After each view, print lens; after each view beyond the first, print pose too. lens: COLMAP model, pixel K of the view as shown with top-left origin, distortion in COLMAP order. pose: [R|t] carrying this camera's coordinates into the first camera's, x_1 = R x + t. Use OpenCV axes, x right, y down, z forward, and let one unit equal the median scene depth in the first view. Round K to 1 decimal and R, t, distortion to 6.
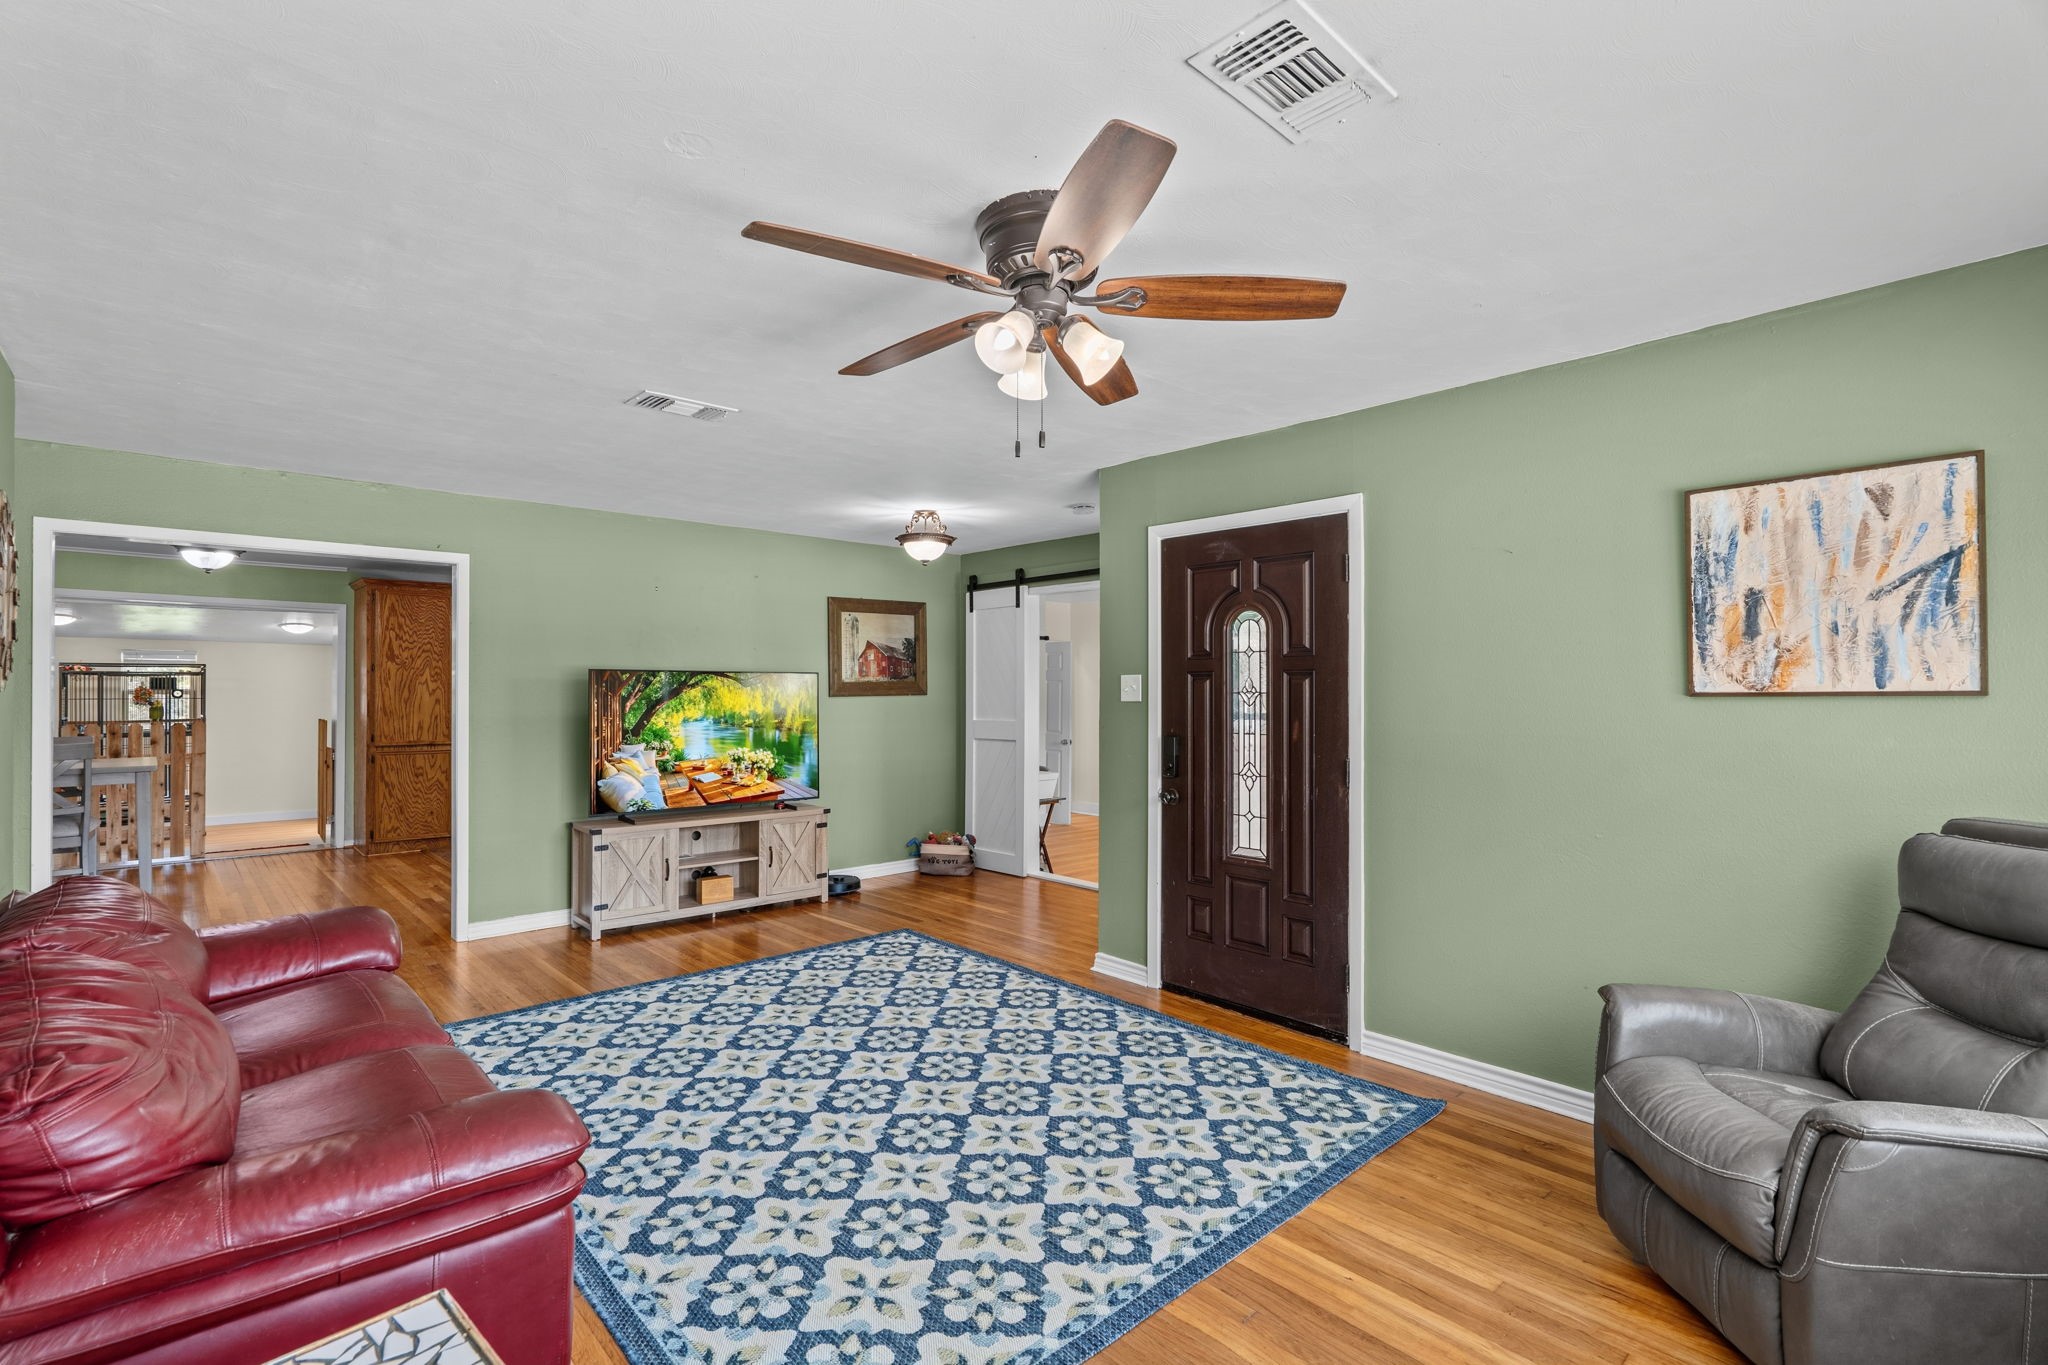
lens RADIAL K [[940.5, 0, 1004.2], [0, 940.5, 694.2], [0, 0, 1]] dist [0.002564, 0.001384]
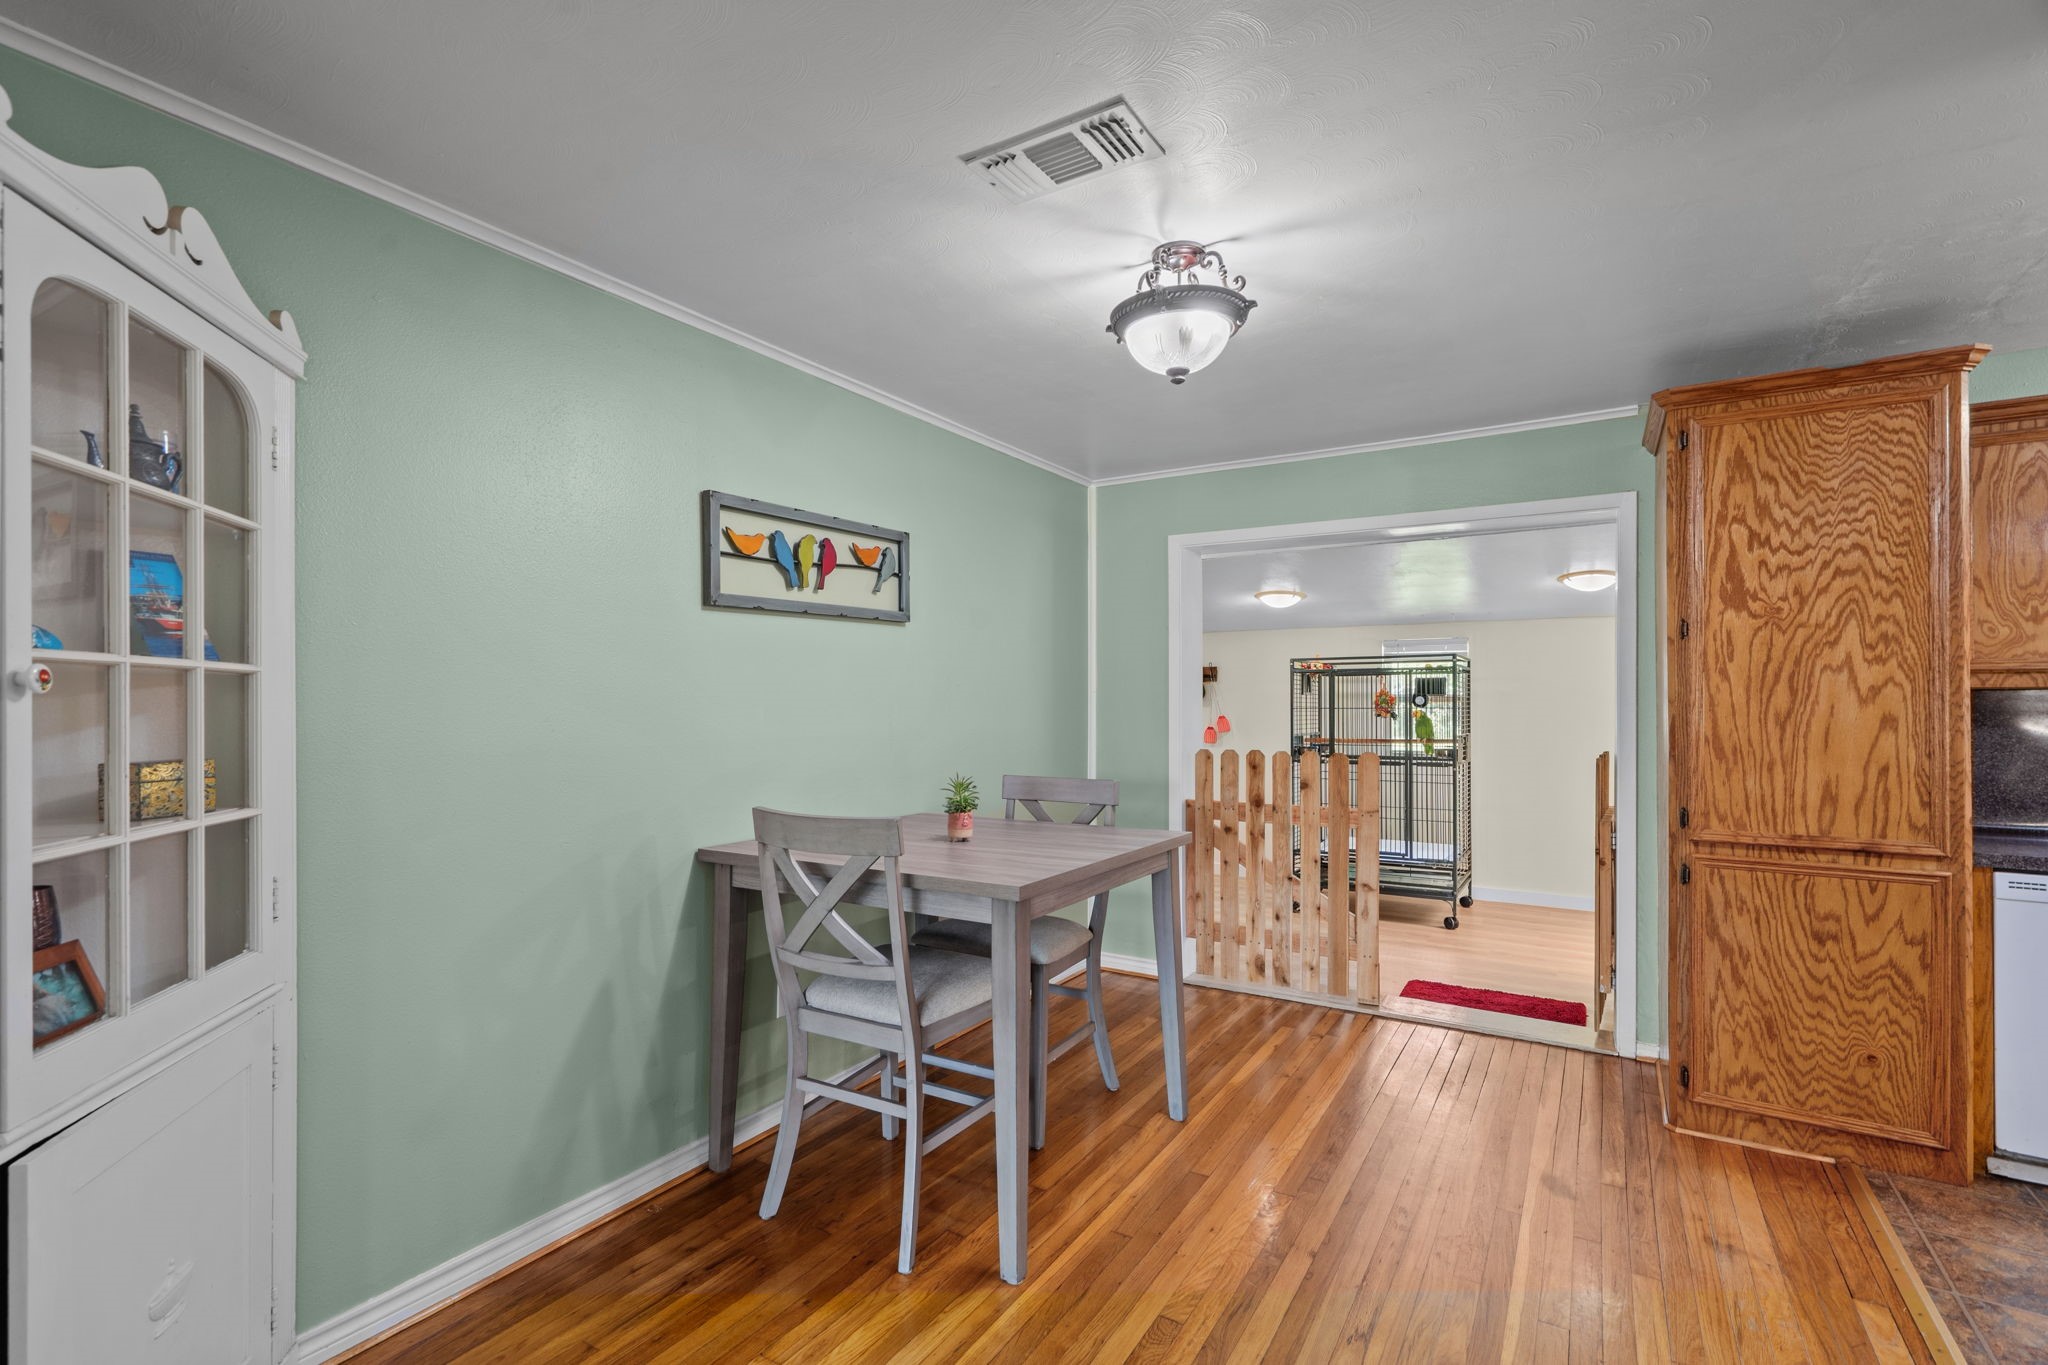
lens RADIAL K [[940.5, 0, 1004.2], [0, 940.5, 694.2], [0, 0, 1]] dist [0.002564, 0.001384]
pose [[0.267050, -0.009830, -0.963633, -0.375667], [-0.001826, 0.999941, -0.010707, 0.001992], [0.963681, 0.004619, 0.267016, 0.629477]]
